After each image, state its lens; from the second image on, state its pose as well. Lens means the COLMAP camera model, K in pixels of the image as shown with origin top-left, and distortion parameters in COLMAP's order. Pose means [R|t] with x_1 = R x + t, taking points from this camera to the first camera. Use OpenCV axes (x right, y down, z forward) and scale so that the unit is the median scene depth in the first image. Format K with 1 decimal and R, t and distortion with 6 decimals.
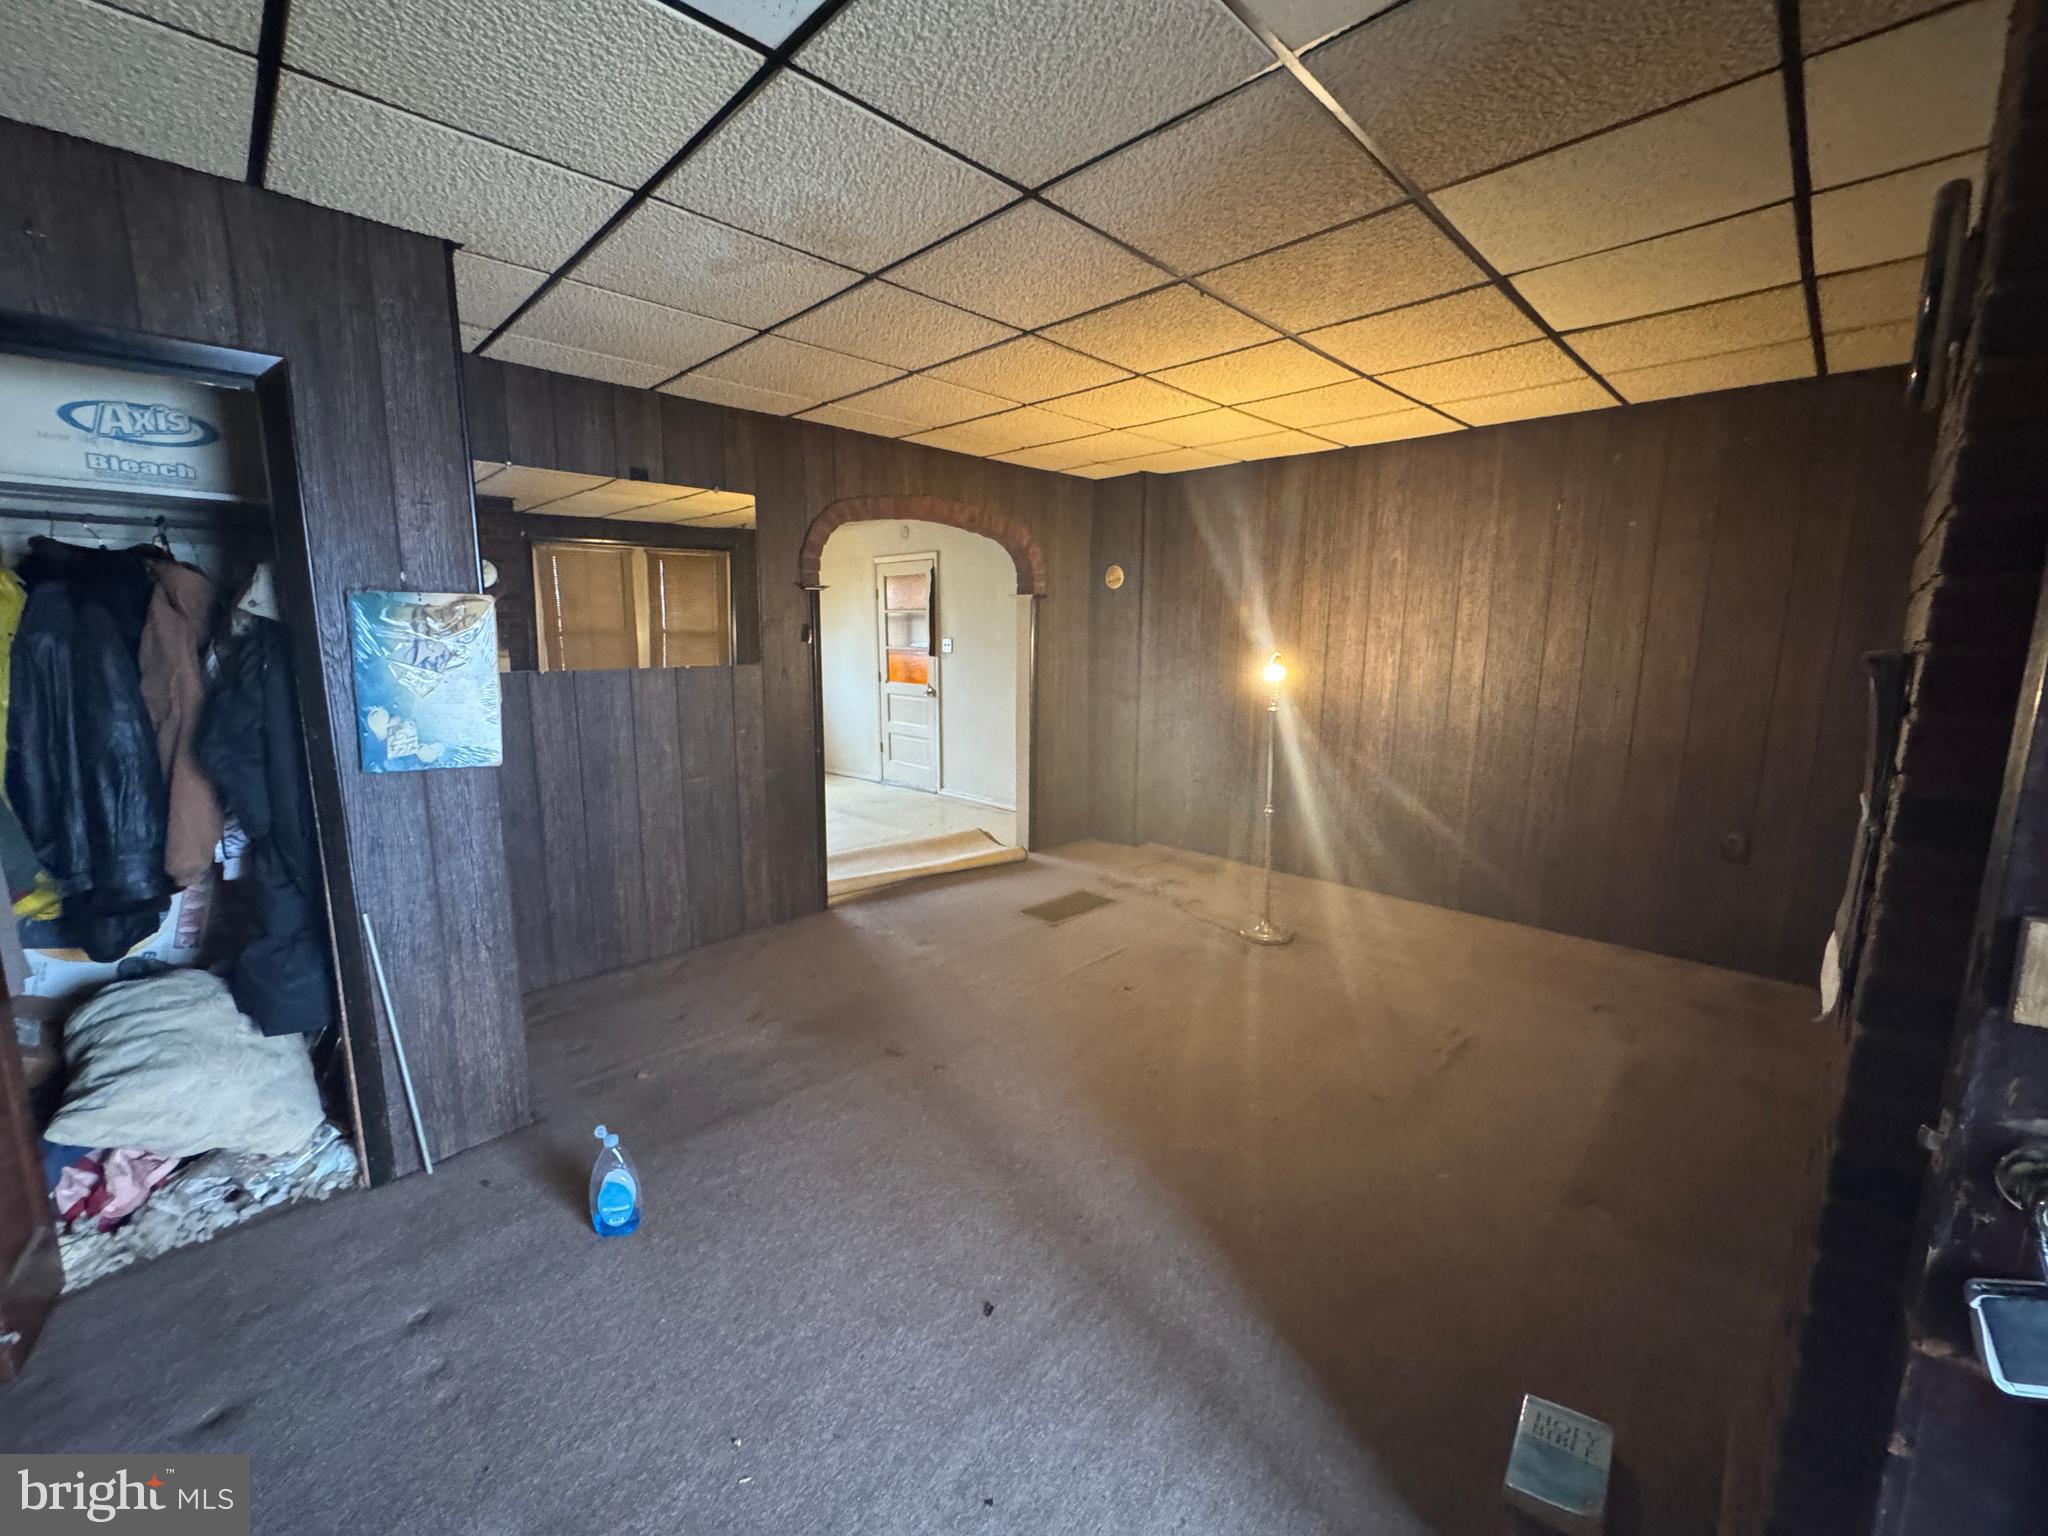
lens RADIAL K [[815.5, 0, 1029.9], [0, 815.5, 765.3], [0, 0, 1]] dist [-0.001519, -0.000254]
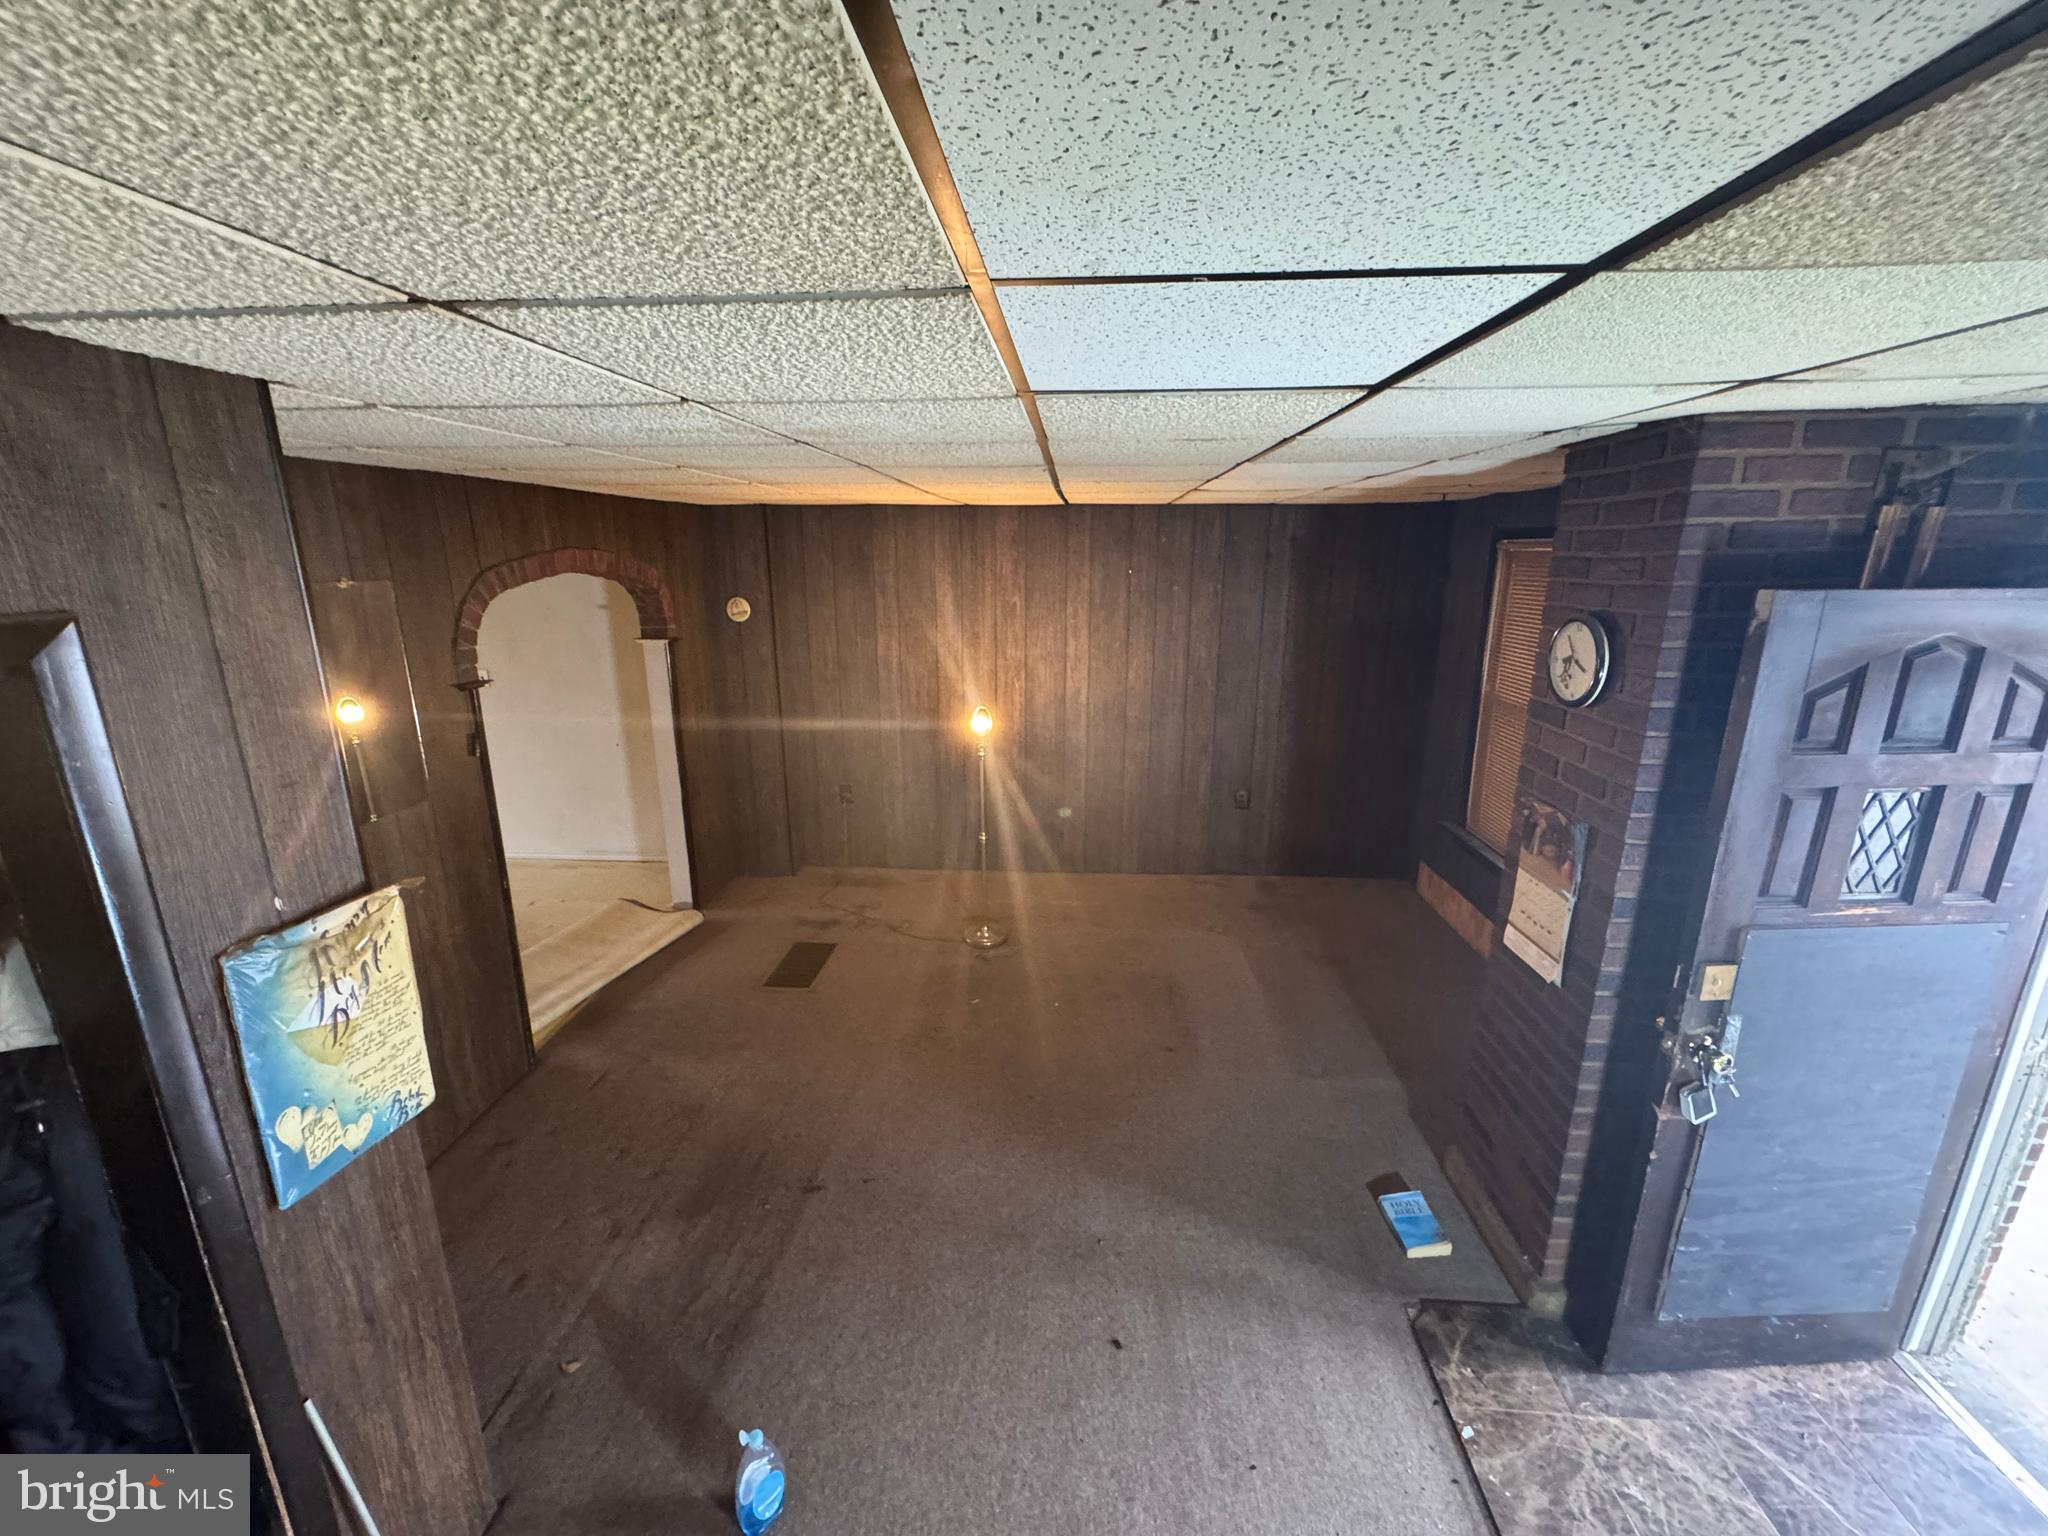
lens RADIAL K [[815.5, 0, 1021.4], [0, 815.5, 762.6], [0, 0, 1]] dist [-0.001519, -0.000254]
pose [[0.759839, -0.168795, 0.627816, -0.372972], [0.111647, 0.985239, 0.129767, -0.190466], [-0.640452, -0.028509, 0.767469, 0.063729]]
